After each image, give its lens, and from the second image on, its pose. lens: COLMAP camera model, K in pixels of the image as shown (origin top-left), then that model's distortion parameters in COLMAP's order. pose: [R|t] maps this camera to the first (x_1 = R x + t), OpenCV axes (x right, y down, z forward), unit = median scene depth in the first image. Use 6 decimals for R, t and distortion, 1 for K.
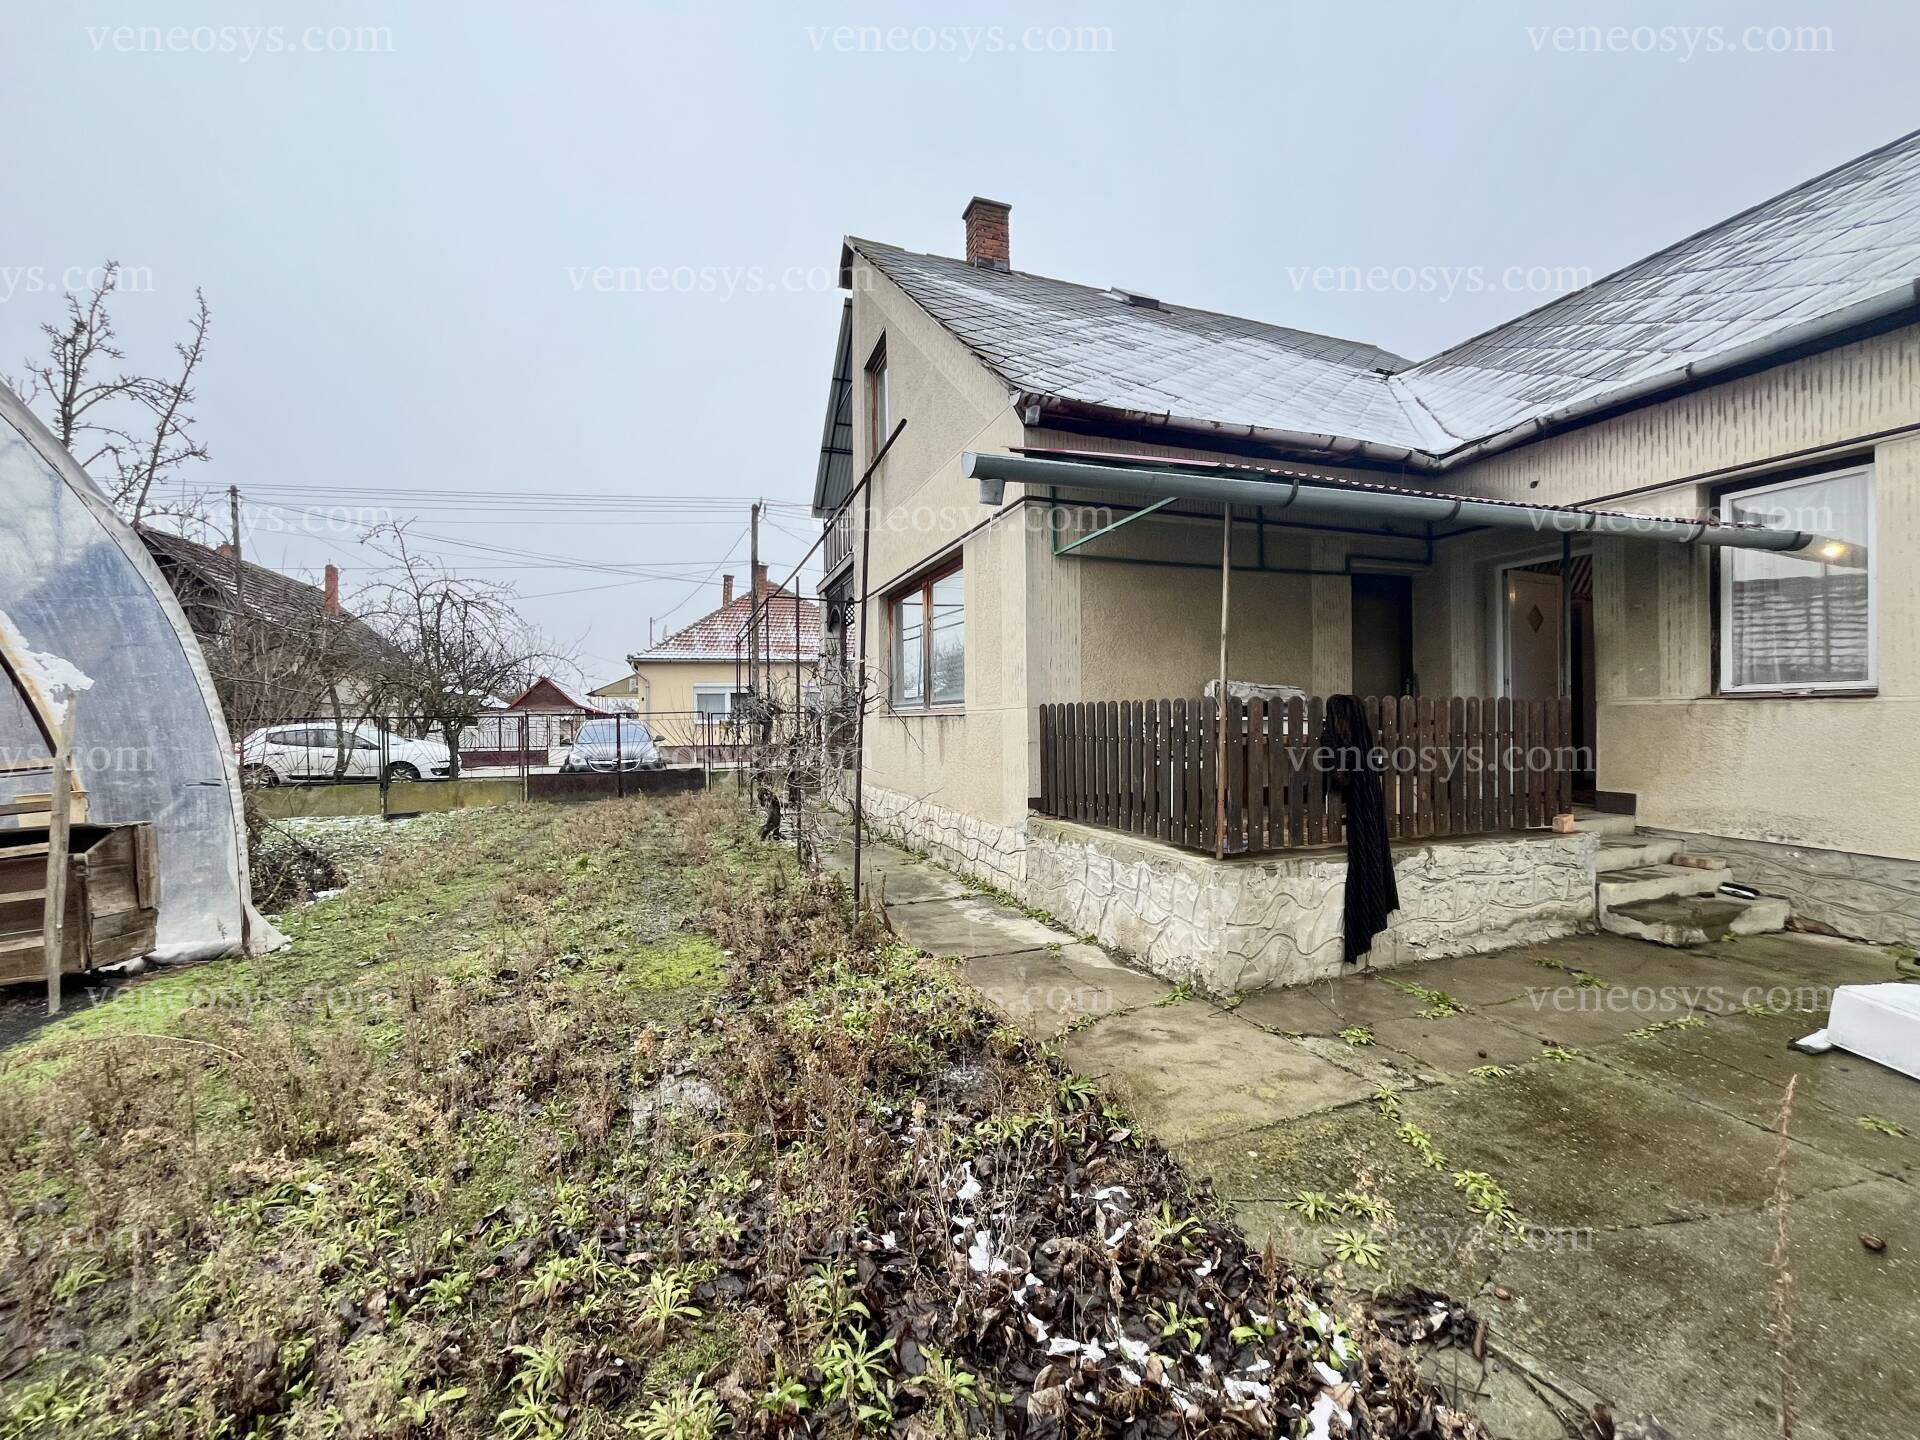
lens RADIAL K [[777.2, 0, 960.0], [0, 777.2, 720.0], [0, 0, 1]] dist [0.001036, 0.000019]
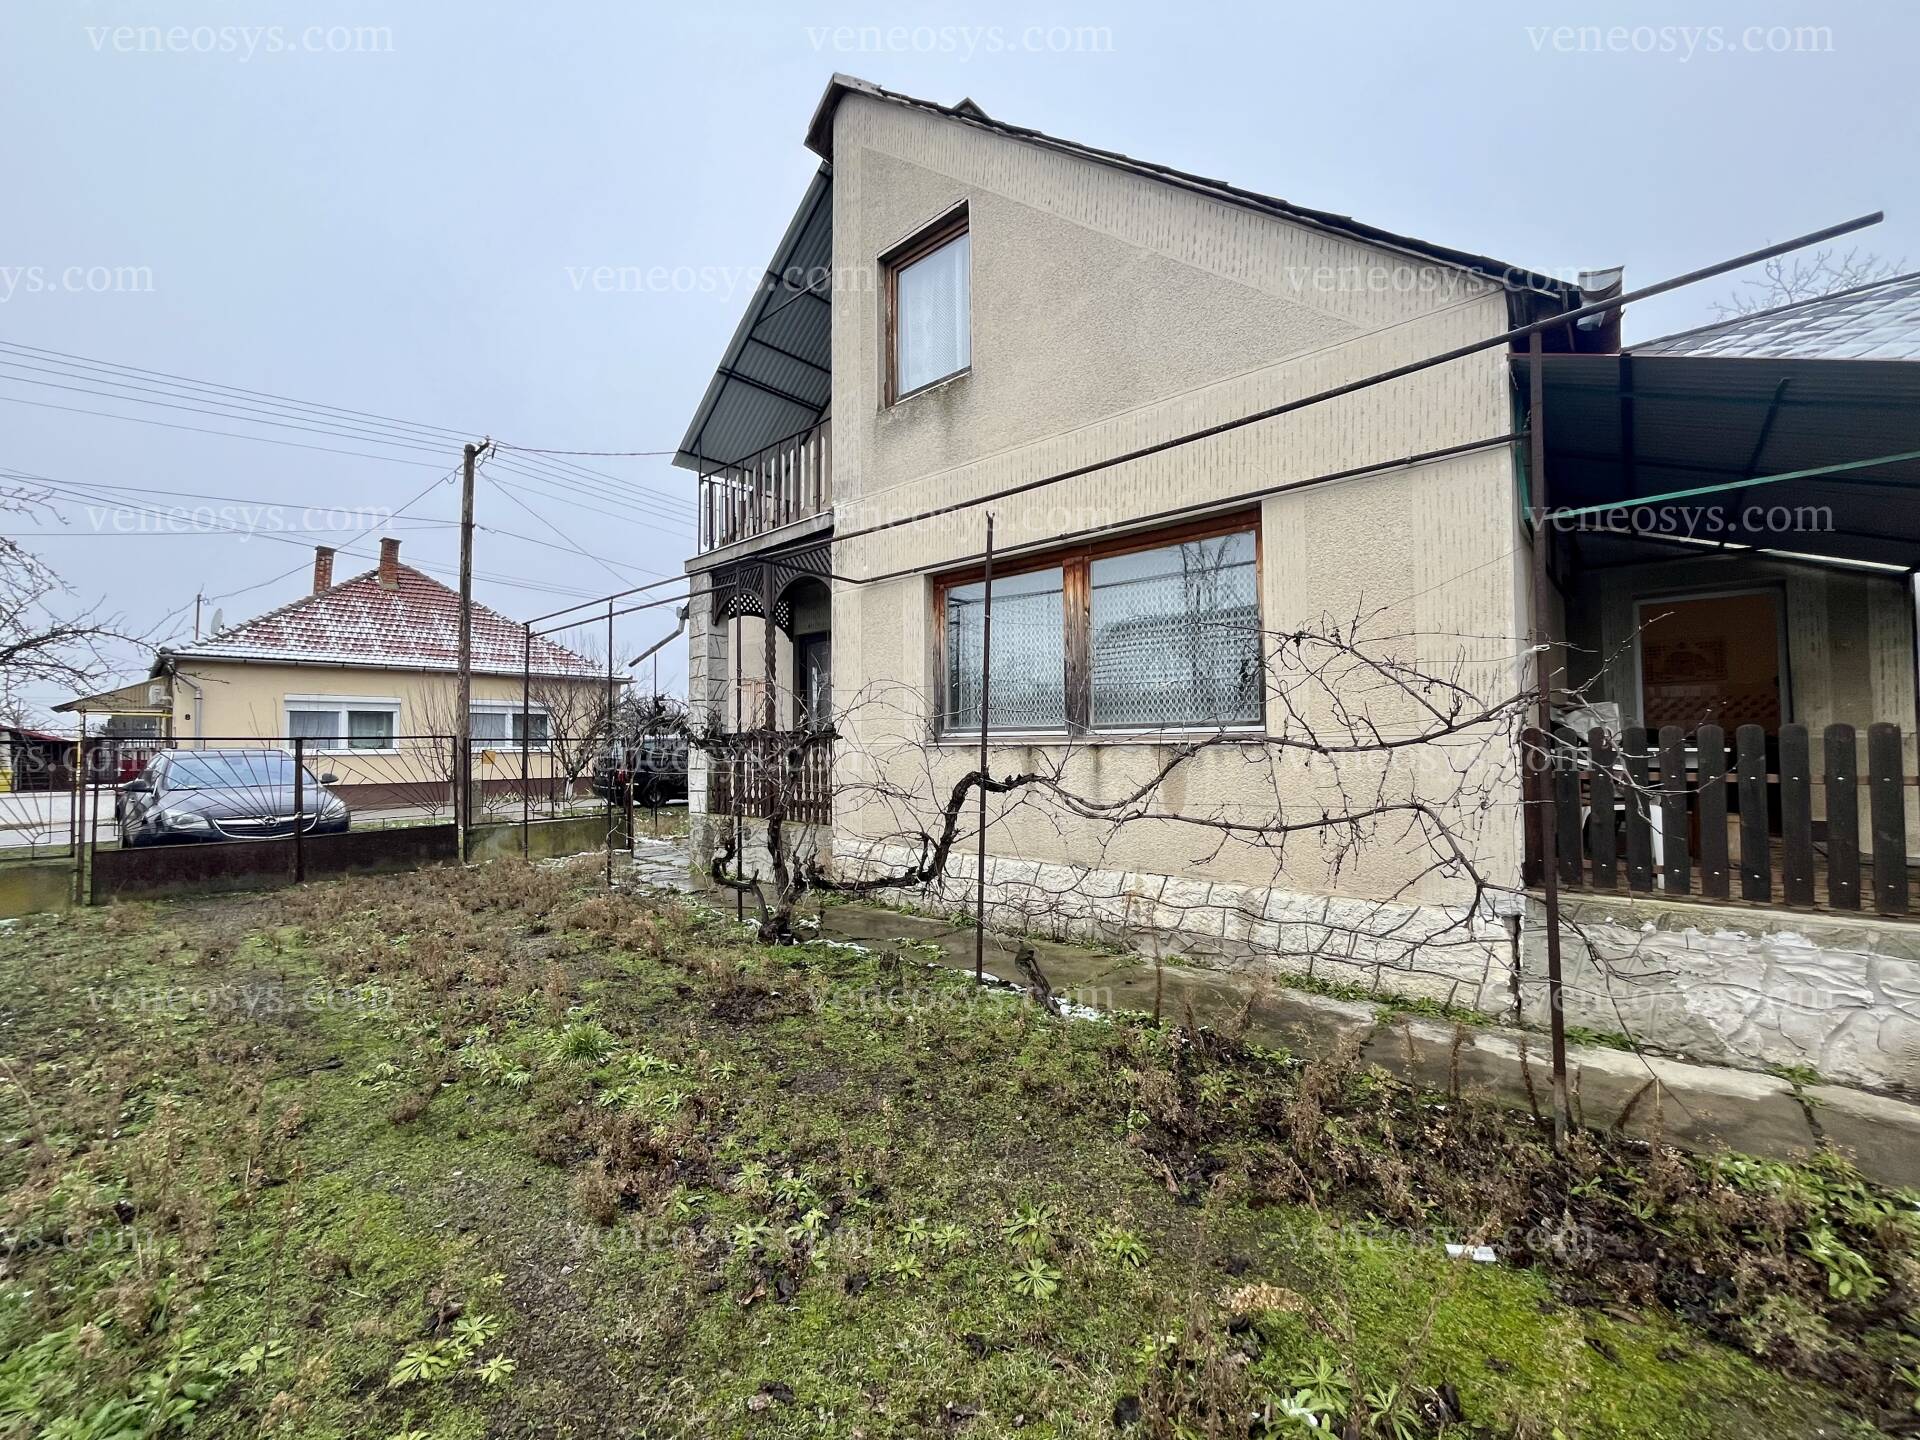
lens RADIAL K [[777.2, 0, 960.0], [0, 777.2, 720.0], [0, 0, 1]] dist [0.001036, 0.000019]
pose [[0.884675, 0.020691, 0.465749, -0.294937], [-0.002082, 0.999180, -0.040434, 0.000464], [-0.466204, 0.034801, 0.883993, 0.267422]]
